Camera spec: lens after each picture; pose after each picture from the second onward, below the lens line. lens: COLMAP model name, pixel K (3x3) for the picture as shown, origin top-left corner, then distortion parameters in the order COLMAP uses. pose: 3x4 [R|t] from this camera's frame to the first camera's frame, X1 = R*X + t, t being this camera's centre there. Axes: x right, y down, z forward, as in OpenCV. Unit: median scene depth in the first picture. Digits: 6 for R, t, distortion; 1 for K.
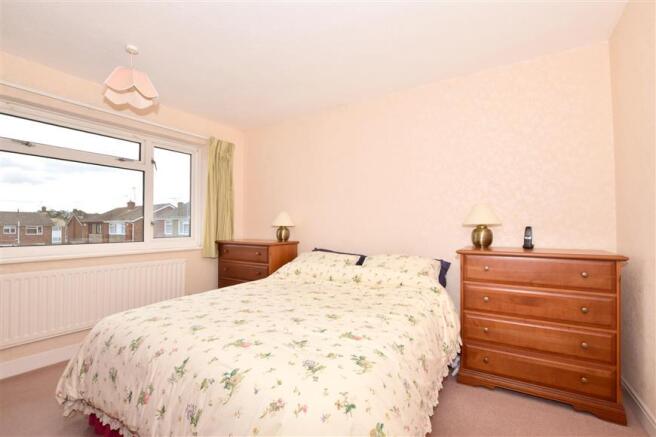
lens RADIAL K [[299.0, 0, 330.1], [0, 299.0, 216.6], [0, 0, 1]] dist [-0.021666, 0.001547]
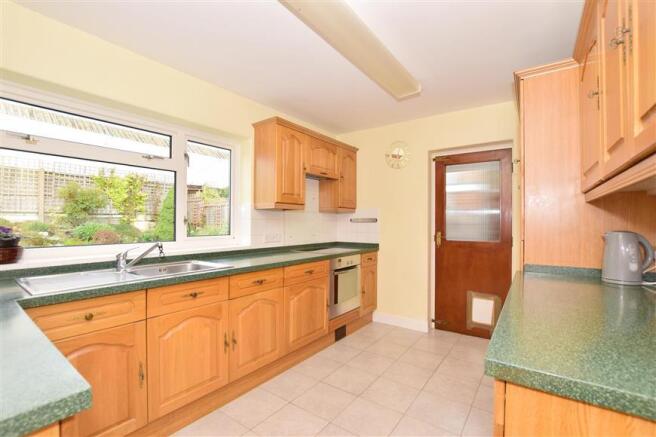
lens RADIAL K [[299.0, 0, 331.0], [0, 299.0, 221.2], [0, 0, 1]] dist [-0.021666, 0.001547]
pose [[0.996410, -0.001240, -0.084654, -0.202778], [0.003370, 0.999681, 0.025025, -0.052413], [0.084596, -0.025220, 0.996096, 0.331086]]
